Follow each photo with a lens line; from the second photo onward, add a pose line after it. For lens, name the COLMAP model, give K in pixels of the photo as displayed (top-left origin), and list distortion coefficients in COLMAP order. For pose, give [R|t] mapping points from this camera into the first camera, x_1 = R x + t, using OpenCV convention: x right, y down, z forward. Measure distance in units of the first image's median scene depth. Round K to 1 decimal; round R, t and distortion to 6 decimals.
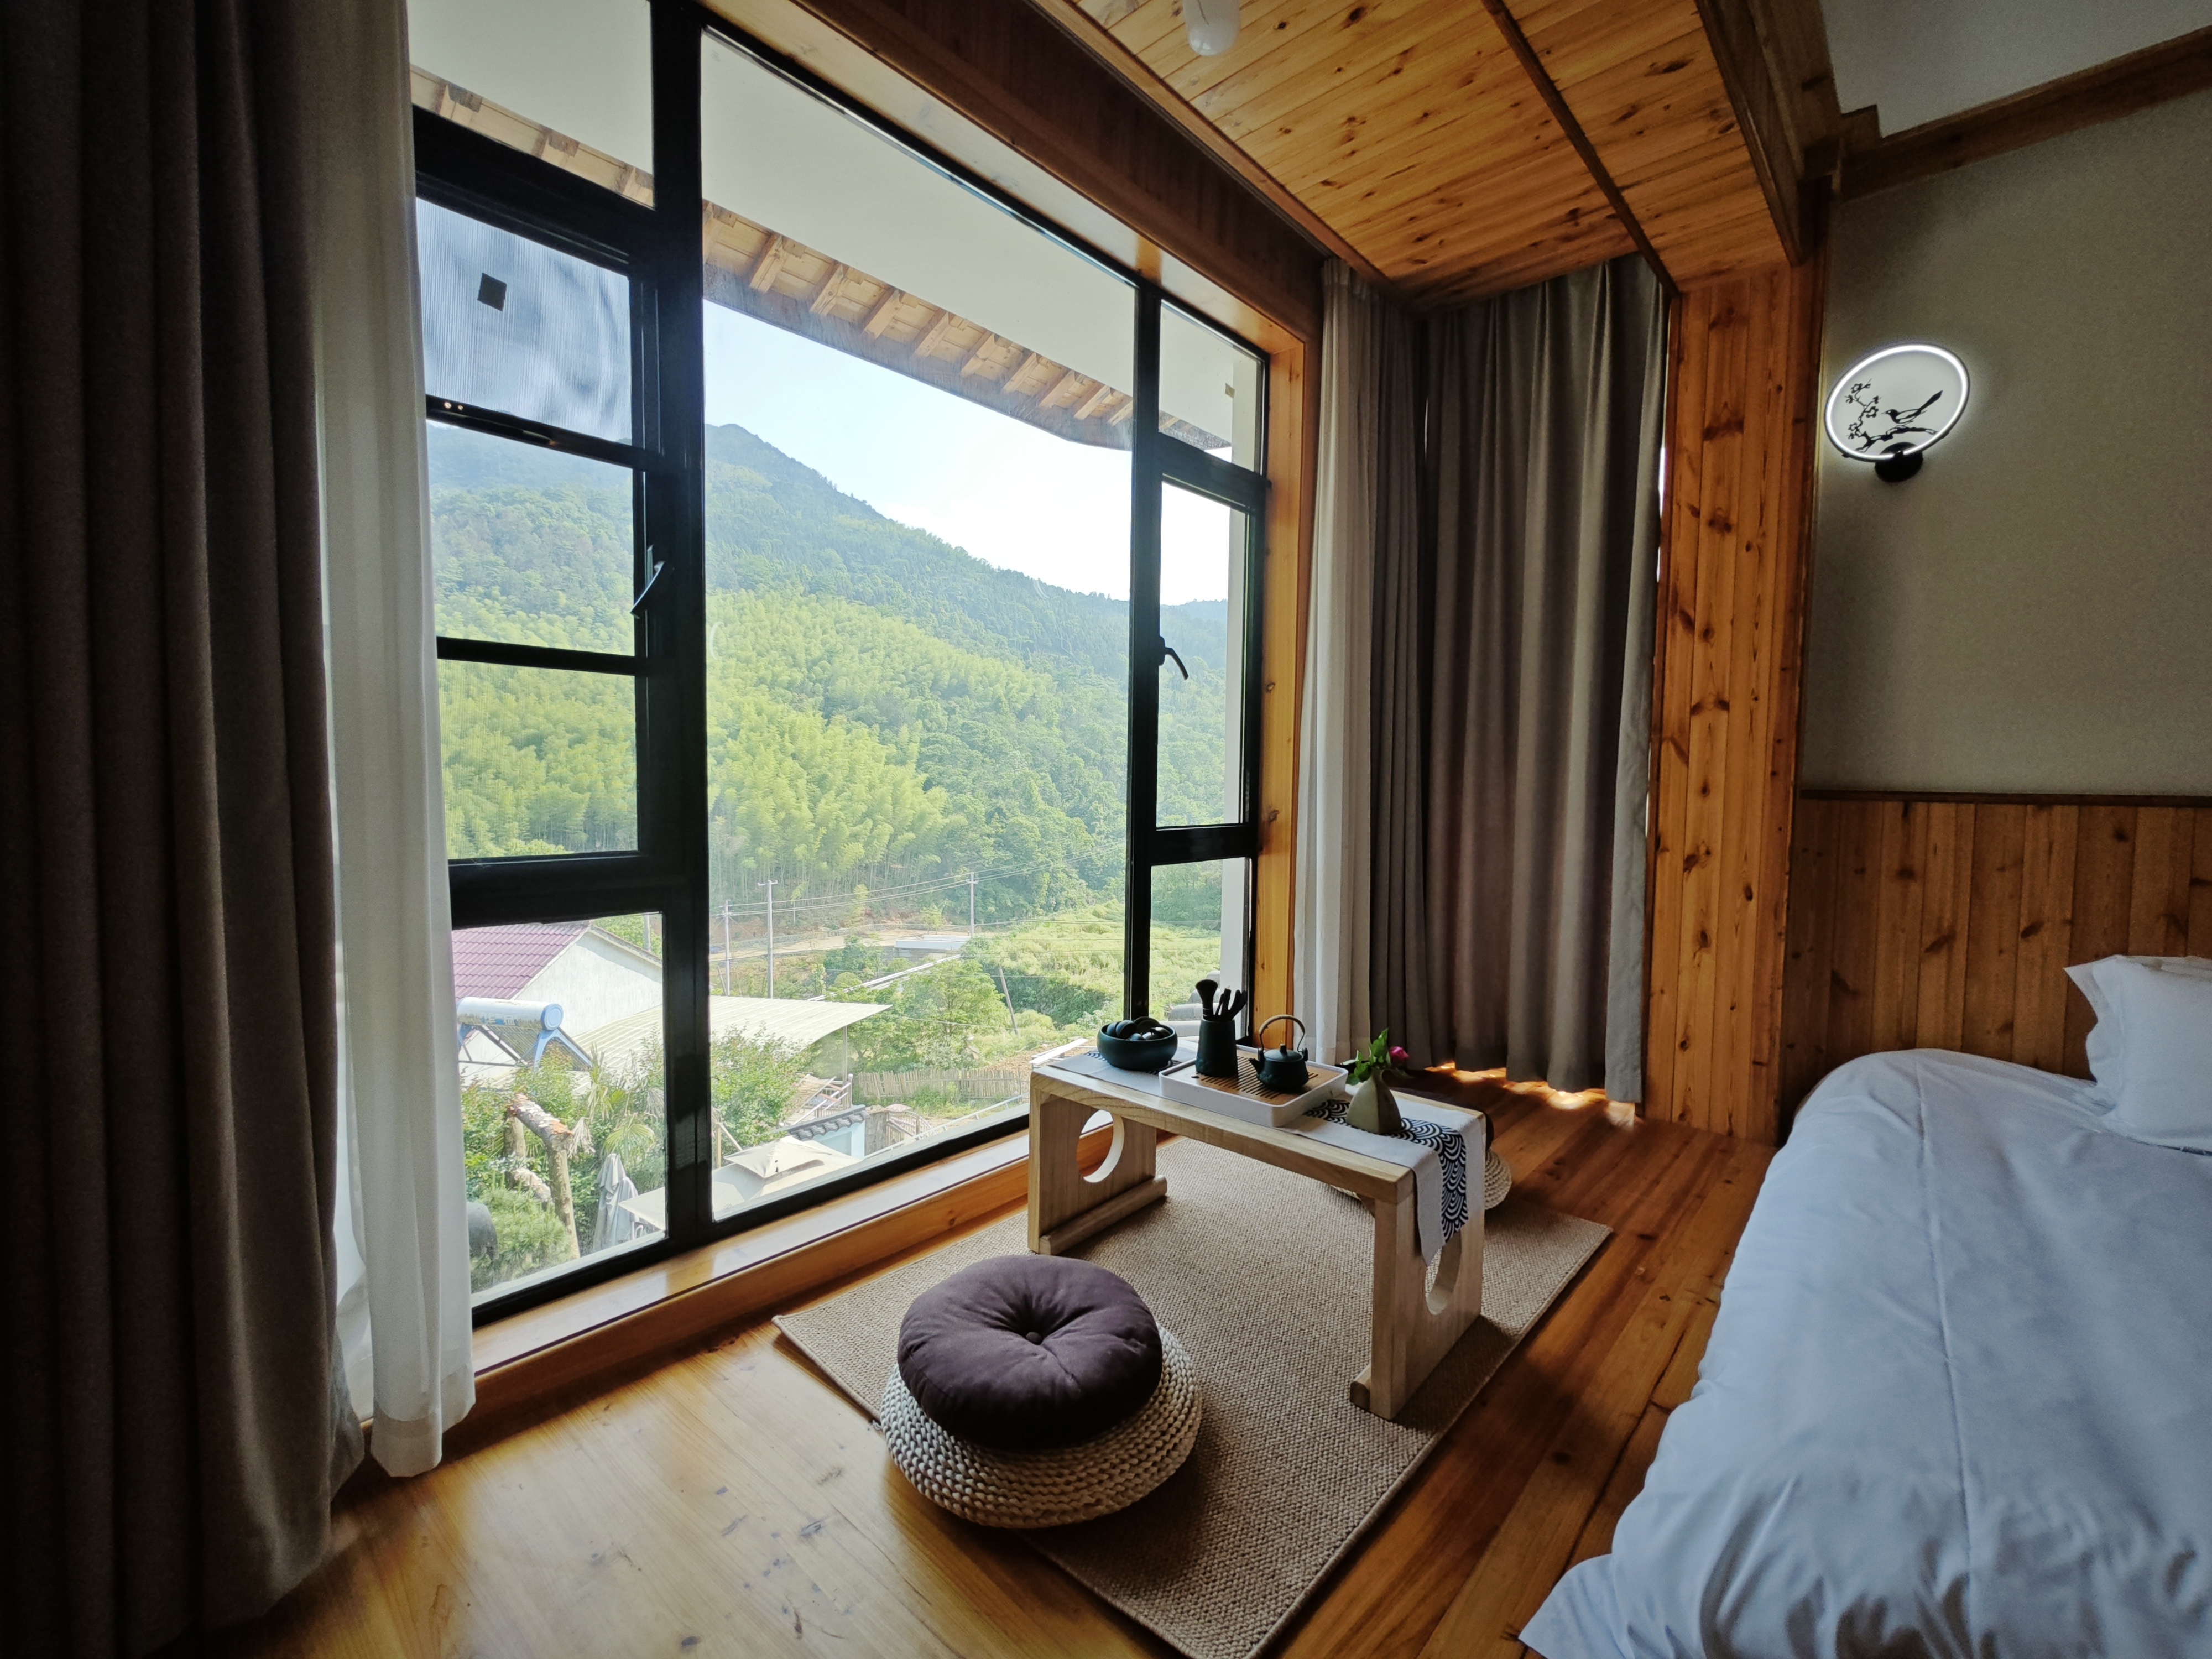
lens RADIAL K [[944.4, 0, 1114.9], [0, 944.4, 828.6], [0, 0, 1]] dist [0.003633, -0.000893]
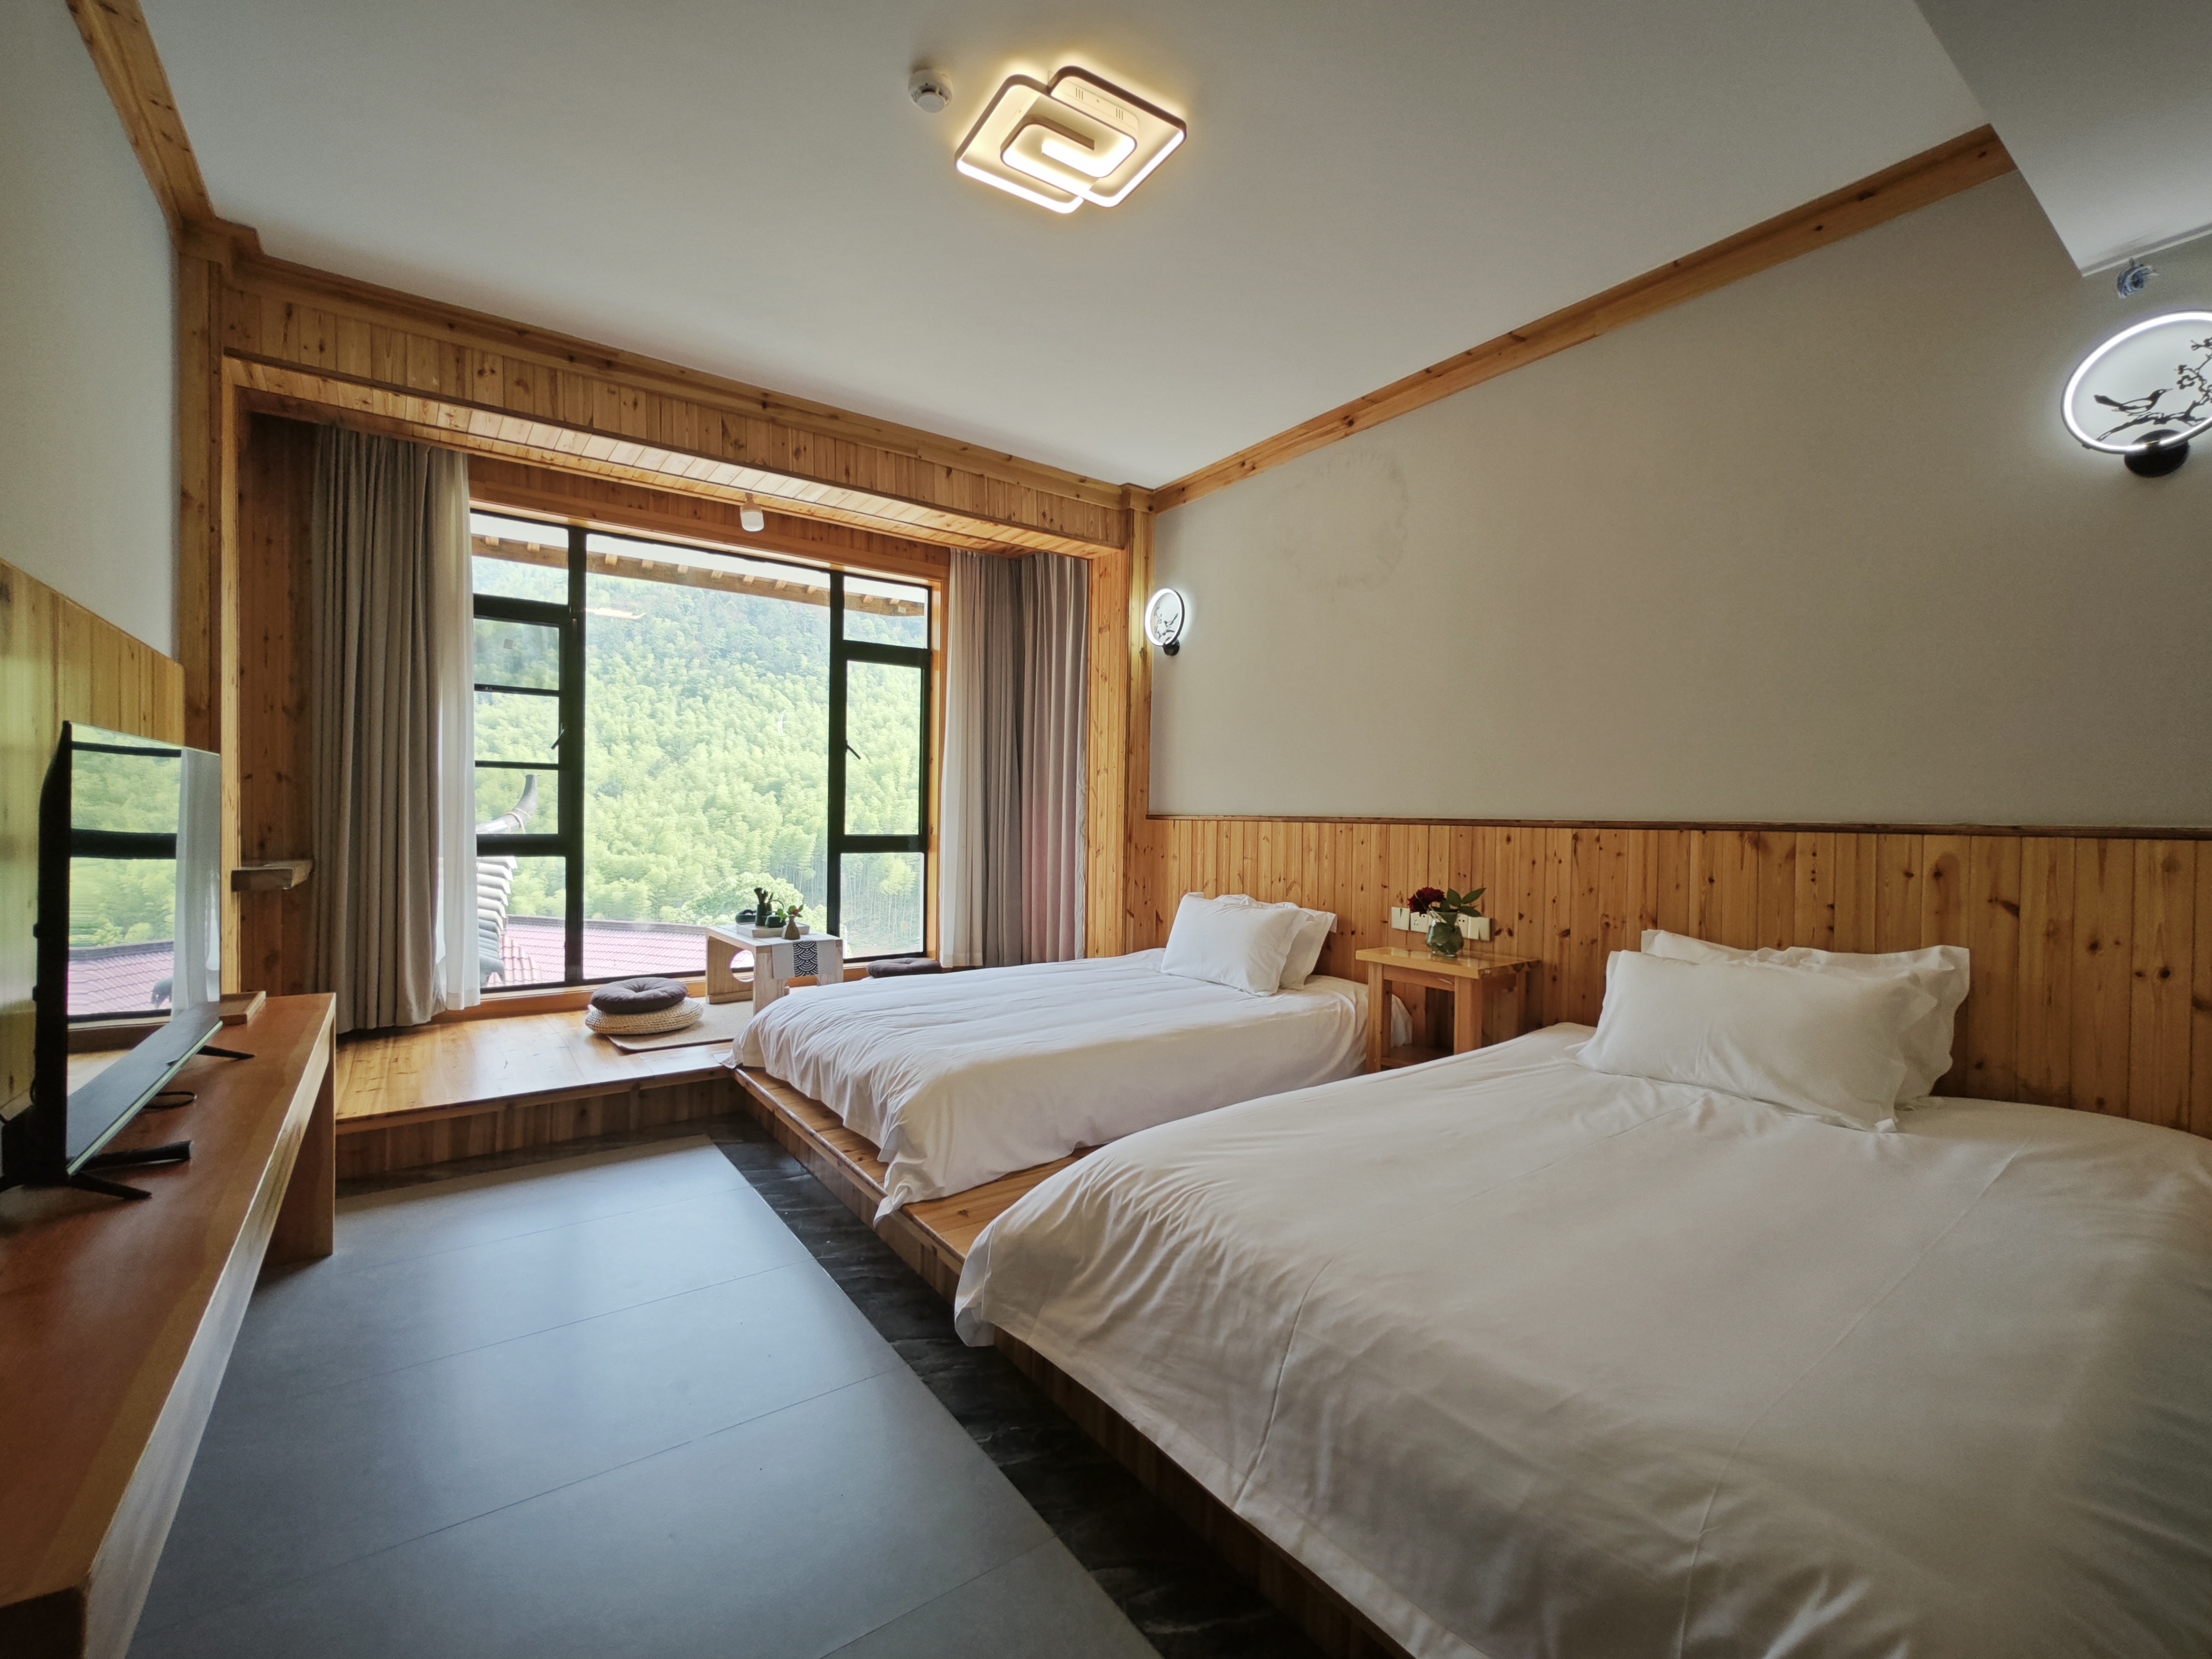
lens RADIAL K [[944.4, 0, 1114.9], [0, 944.4, 828.6], [0, 0, 1]] dist [0.003633, -0.000893]
pose [[0.977722, 0.001991, -0.209896, 1.046934], [-0.011474, 0.998967, -0.043968, 0.069483], [0.209591, 0.045397, 0.976735, -0.846954]]
